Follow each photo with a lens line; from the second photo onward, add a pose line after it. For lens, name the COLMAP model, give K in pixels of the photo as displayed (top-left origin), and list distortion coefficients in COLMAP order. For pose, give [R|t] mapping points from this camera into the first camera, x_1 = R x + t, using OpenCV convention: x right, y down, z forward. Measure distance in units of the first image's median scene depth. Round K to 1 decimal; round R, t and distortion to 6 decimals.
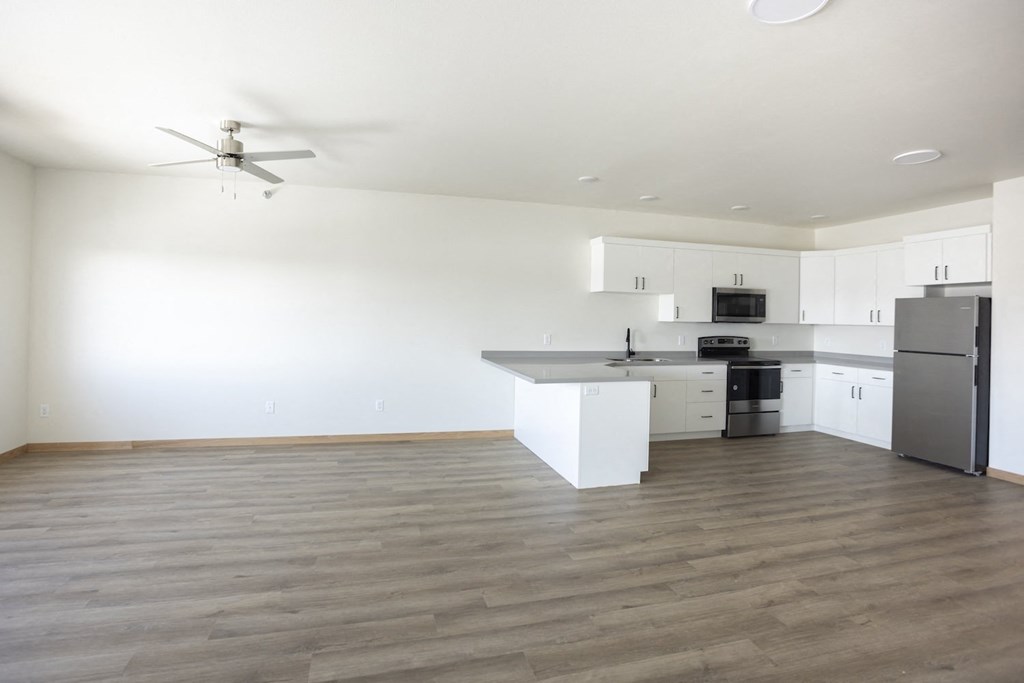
lens RADIAL K [[505.2, 0, 491.4], [0, 505.2, 319.5], [0, 0, 1]] dist [-0.037859, 0.003907]
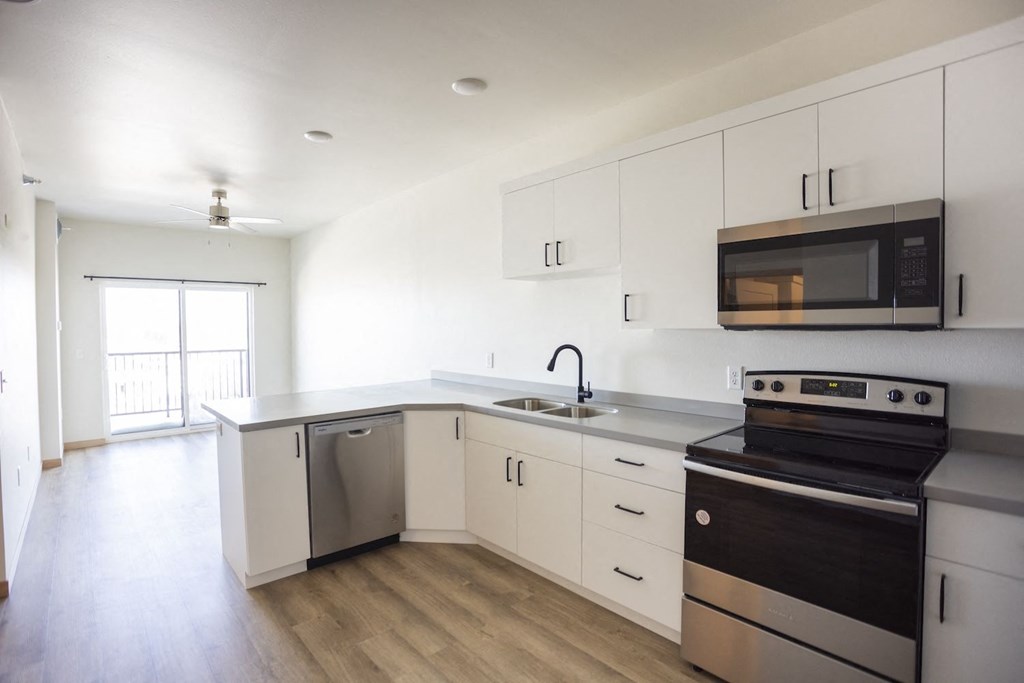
lens RADIAL K [[505.2, 0, 517.4], [0, 505.2, 336.2], [0, 0, 1]] dist [-0.037859, 0.003907]
pose [[0.441215, -0.000373, -0.897401, 1.291297], [0.017212, 0.999819, 0.008046, 0.009013], [0.897236, -0.018996, 0.441142, 1.325141]]
